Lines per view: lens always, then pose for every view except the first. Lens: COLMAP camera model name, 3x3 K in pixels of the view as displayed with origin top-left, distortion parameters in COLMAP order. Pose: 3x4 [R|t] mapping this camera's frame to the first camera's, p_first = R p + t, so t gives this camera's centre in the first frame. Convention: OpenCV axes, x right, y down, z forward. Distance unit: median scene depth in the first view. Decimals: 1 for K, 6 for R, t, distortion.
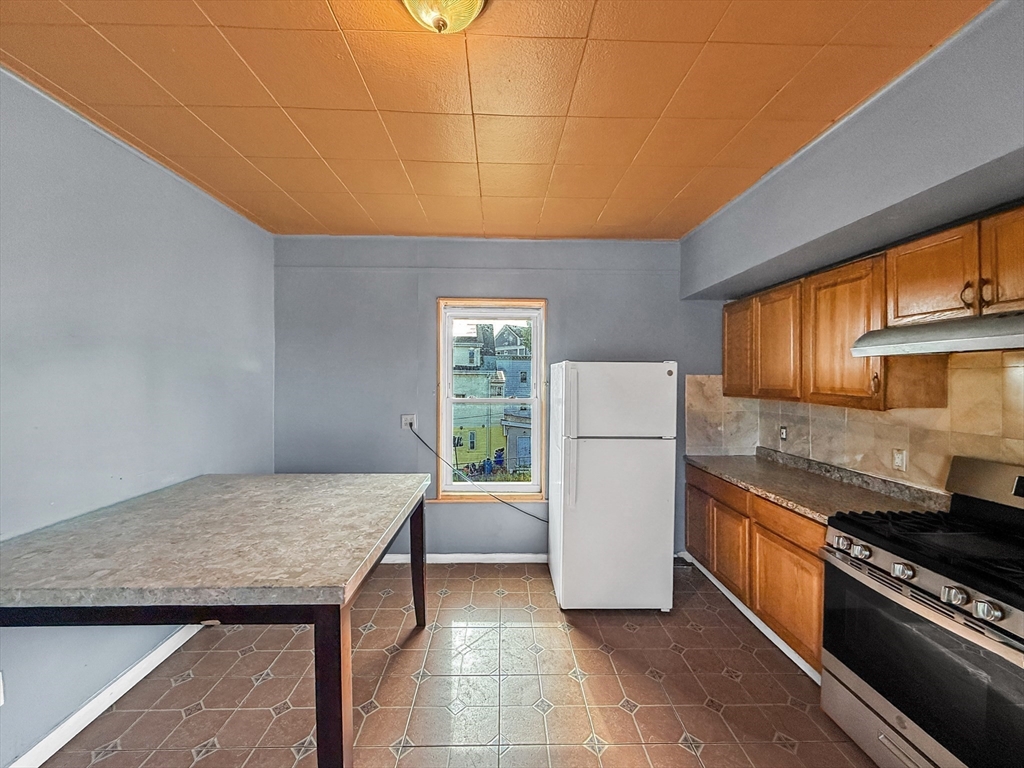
lens RADIAL K [[444.7, 0, 529.8], [0, 444.7, 383.5], [0, 0, 1]] dist [0.000711, -0.000102]
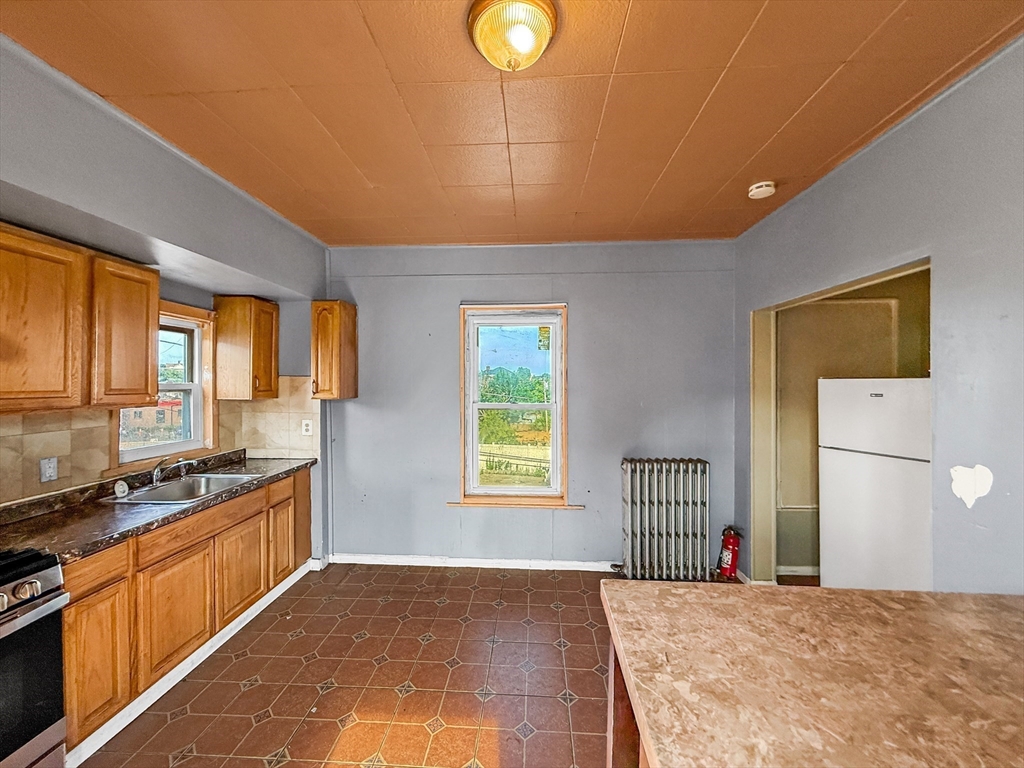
lens RADIAL K [[410.2, 0, 520.0], [0, 410.2, 381.9], [0, 0, 1]] dist [-0.000522, 0.000016]
pose [[-0.995752, -0.003384, 0.092015, -0.184810], [-0.002541, 0.999954, 0.009284, -0.016092], [-0.092042, 0.009011, -0.995714, 1.182298]]
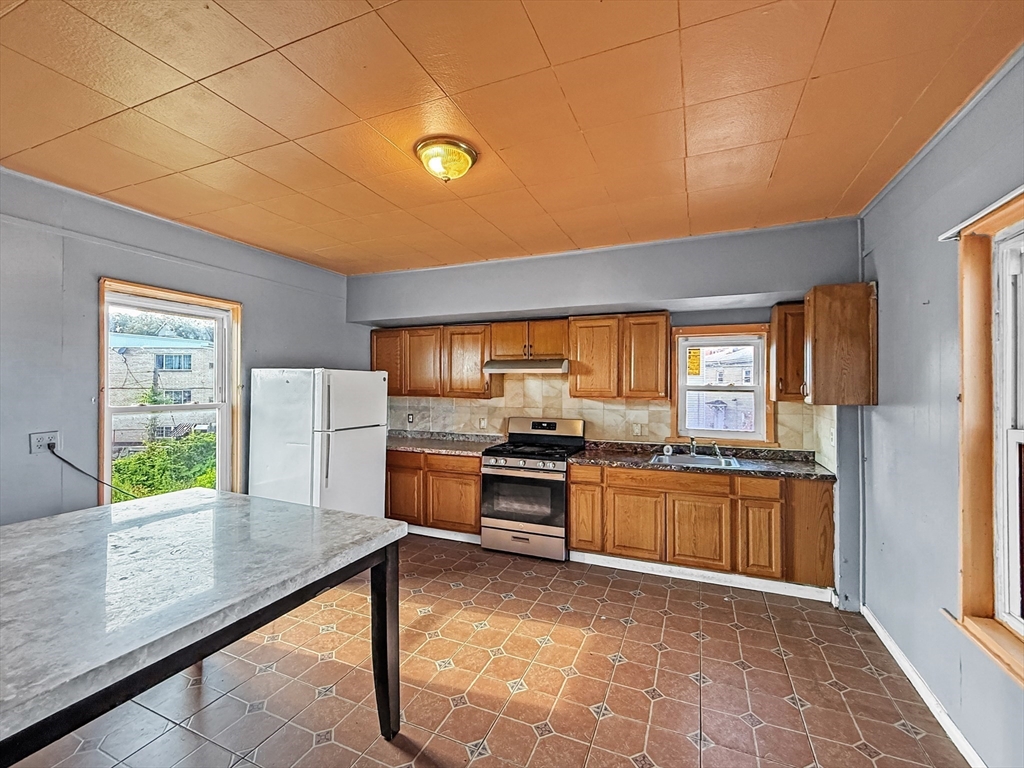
lens RADIAL K [[422.2, 0, 539.3], [0, 422.2, 382.7], [0, 0, 1]] dist [-0.000247, 0.000020]
pose [[0.378466, 0.004058, 0.925606, -0.927082], [0.005306, 0.999964, -0.006554, -0.001467], [-0.925600, 0.007392, 0.378431, 0.029079]]
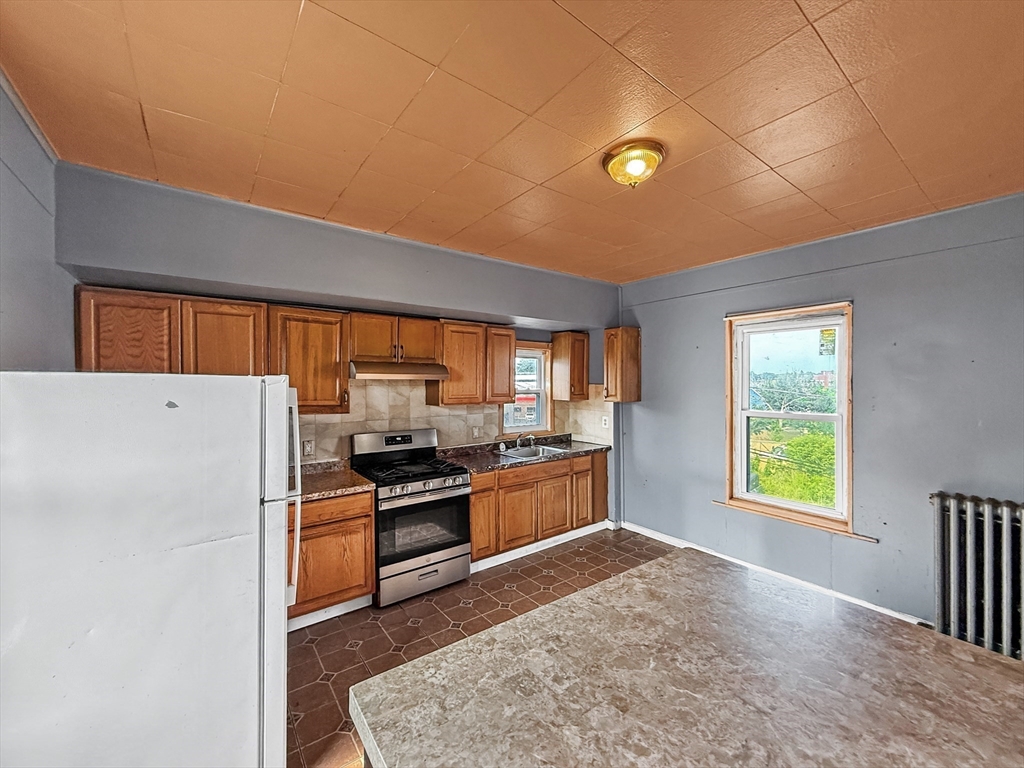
lens RADIAL K [[407.3, 0, 512.0], [0, 407.3, 384.0], [0, 0, 1]] dist [-0.000858, -0.000005]
pose [[-0.579075, -0.004863, 0.815259, -0.685568], [0.007608, 0.999906, 0.011368, -0.051558], [-0.815239, 0.012785, -0.578984, 1.313816]]
